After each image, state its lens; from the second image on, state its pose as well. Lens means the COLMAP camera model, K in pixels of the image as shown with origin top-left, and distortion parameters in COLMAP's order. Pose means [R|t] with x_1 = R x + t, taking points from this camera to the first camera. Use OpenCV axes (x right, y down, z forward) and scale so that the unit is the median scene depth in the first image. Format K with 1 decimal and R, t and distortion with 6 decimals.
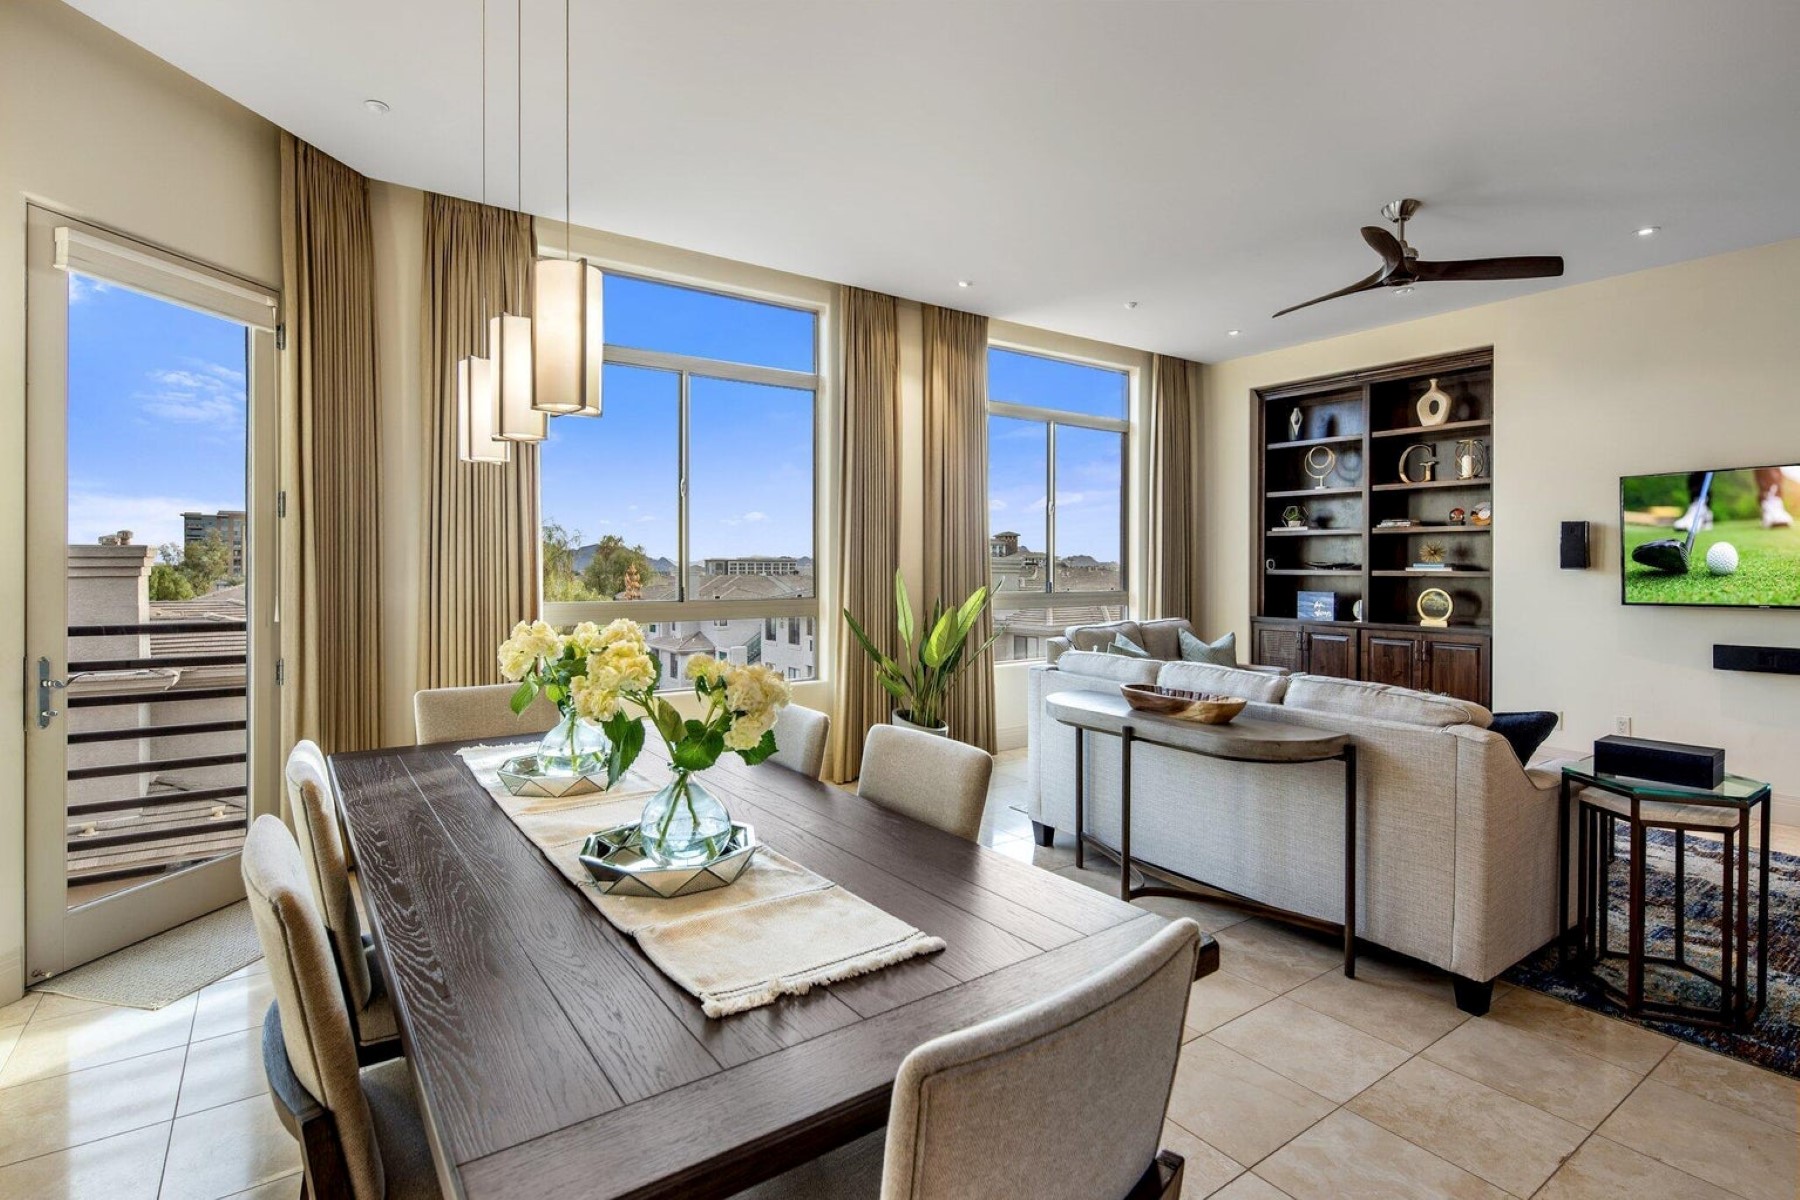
lens RADIAL K [[865.6, 0, 896.3], [0, 865.6, 569.5], [0, 0, 1]] dist [-0.001620, -0.001034]
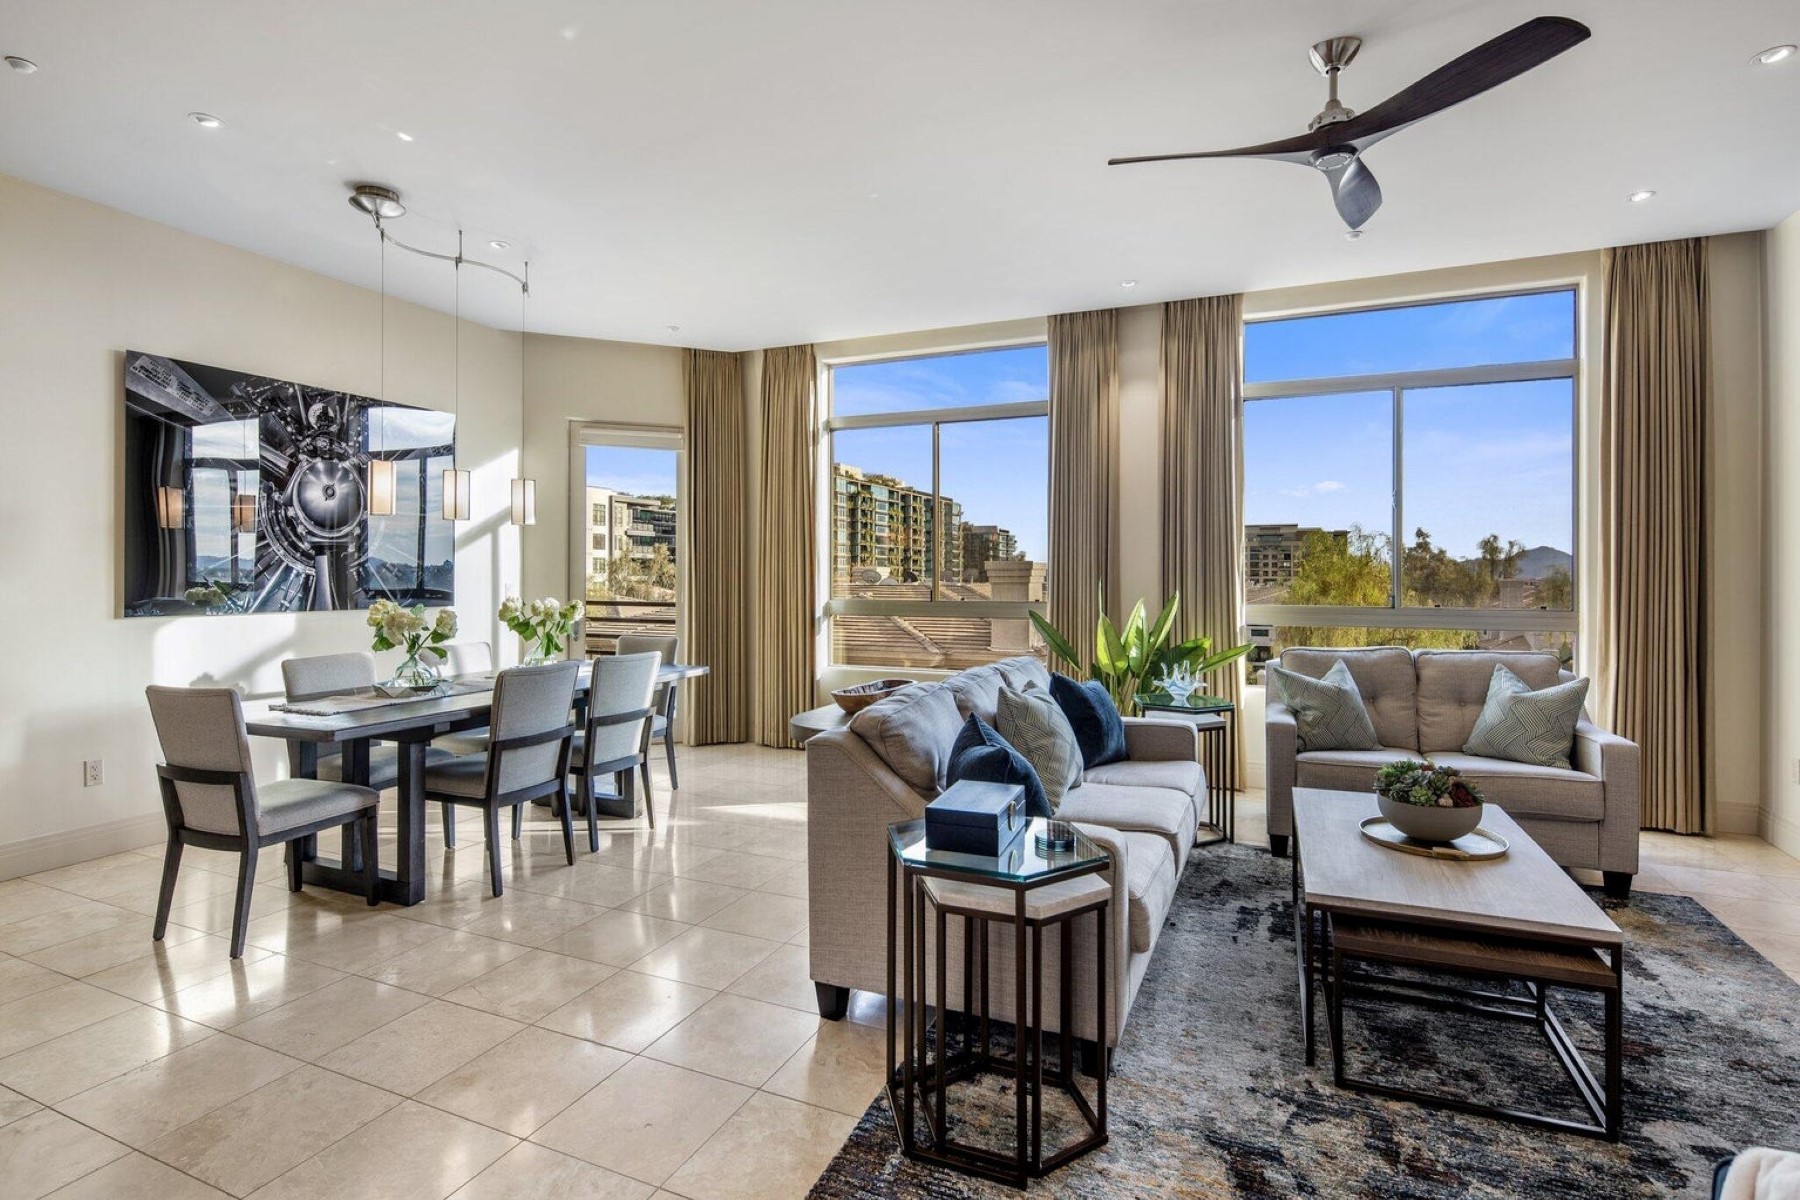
lens RADIAL K [[865.6, 0, 896.3], [0, 865.6, 569.5], [0, 0, 1]] dist [-0.001620, -0.001034]
pose [[0.516769, -0.006026, -0.856104, 0.702354], [-0.005179, 0.999935, -0.010164, 0.003615], [0.856109, 0.009686, 0.516704, 0.243799]]
